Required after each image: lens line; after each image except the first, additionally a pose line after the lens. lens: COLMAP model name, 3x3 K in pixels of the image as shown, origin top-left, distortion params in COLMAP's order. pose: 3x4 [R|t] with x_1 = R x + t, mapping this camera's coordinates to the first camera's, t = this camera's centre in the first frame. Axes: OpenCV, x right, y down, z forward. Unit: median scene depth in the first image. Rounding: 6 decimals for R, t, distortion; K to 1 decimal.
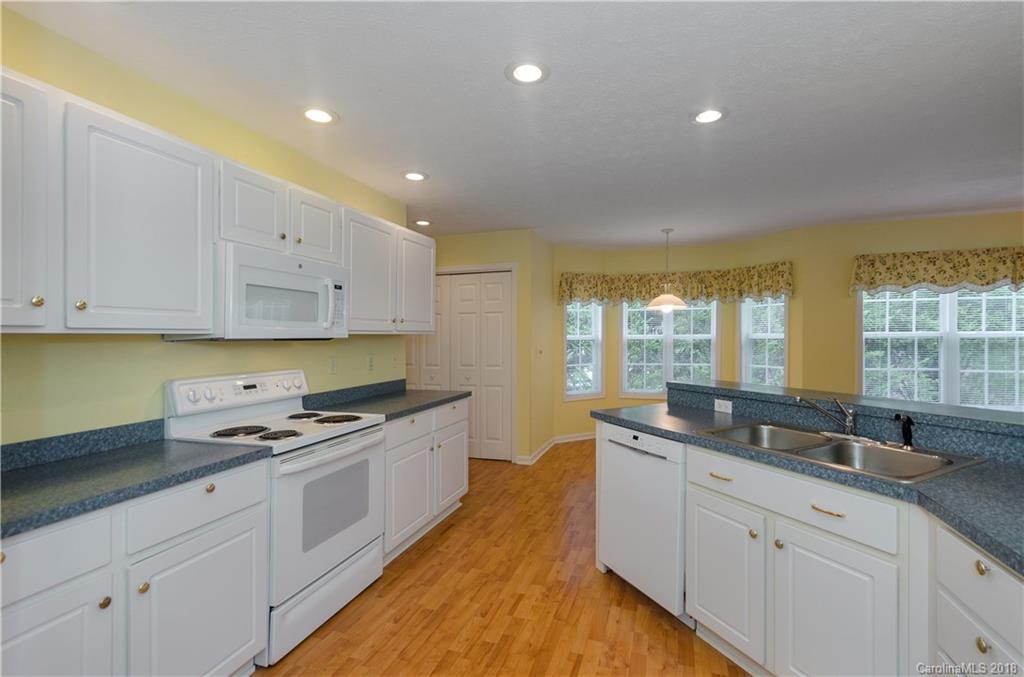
lens RADIAL K [[465.4, 0, 517.6], [0, 465.4, 333.9], [0, 0, 1]] dist [-0.000900, -0.004277]
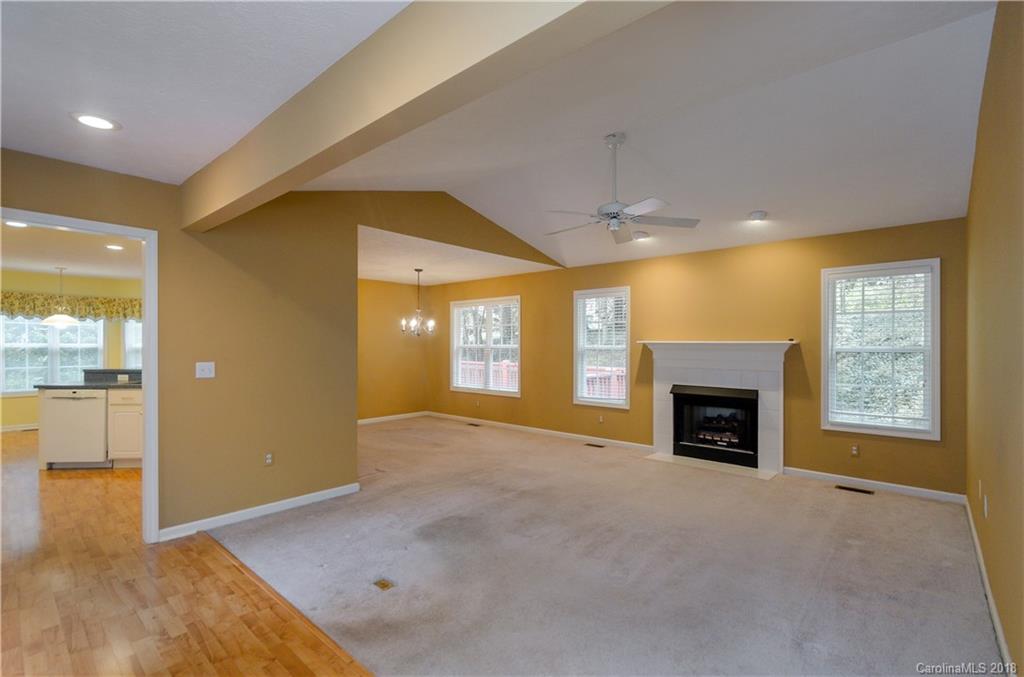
lens RADIAL K [[465.4, 0, 540.8], [0, 465.4, 343.2], [0, 0, 1]] dist [-0.000900, -0.004277]
pose [[0.361973, 0.006122, 0.932168, -0.406762], [-0.000202, 0.999979, -0.006488, 0.006803], [-0.932188, 0.002160, 0.361967, -0.747102]]
